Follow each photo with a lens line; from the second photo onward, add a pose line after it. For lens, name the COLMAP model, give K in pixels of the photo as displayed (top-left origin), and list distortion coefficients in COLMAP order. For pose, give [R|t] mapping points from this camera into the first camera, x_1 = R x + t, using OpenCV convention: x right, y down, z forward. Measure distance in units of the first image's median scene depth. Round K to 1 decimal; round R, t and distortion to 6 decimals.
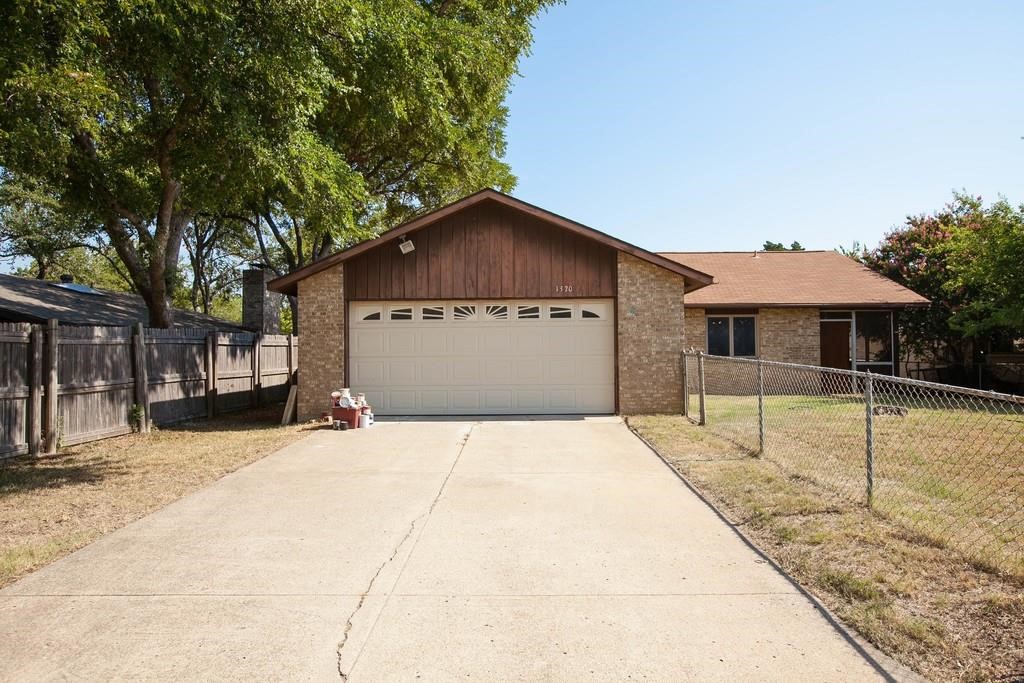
lens RADIAL K [[678.6, 0, 512.0], [0, 678.6, 341.5], [0, 0, 1]] dist [0.039726, 0.003640]
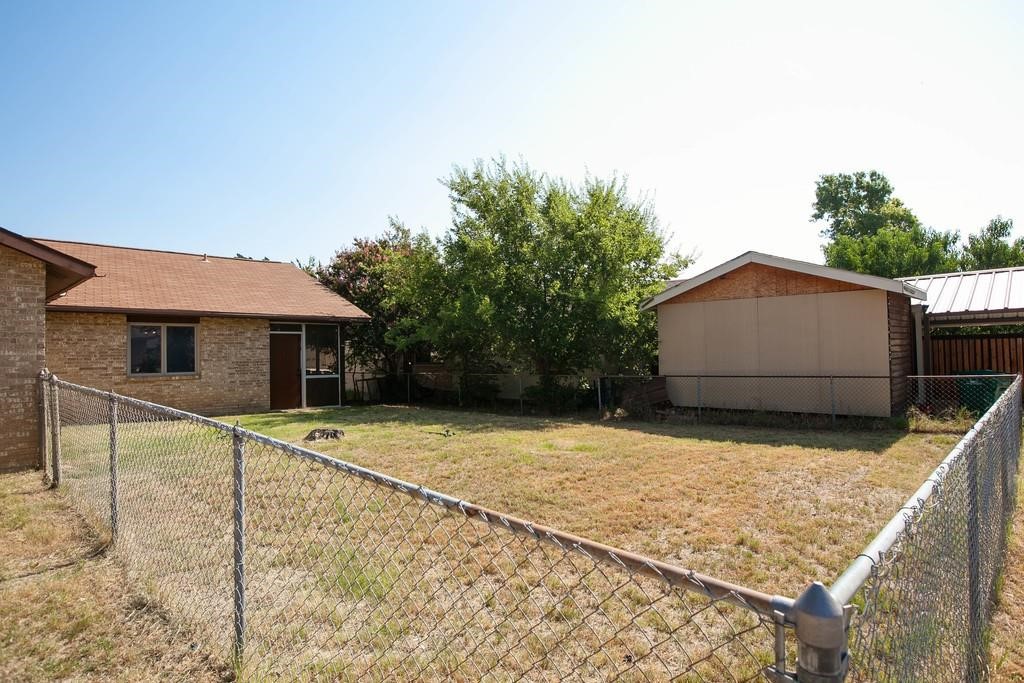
lens RADIAL K [[618.6, 0, 512.2], [0, 618.6, 323.5], [0, 0, 1]] dist [0.000955, 0.000352]
pose [[0.726311, 0.032438, 0.686600, 0.103915], [-0.001560, 0.998961, -0.045545, -0.004646], [-0.687364, 0.032009, 0.725607, 0.147392]]
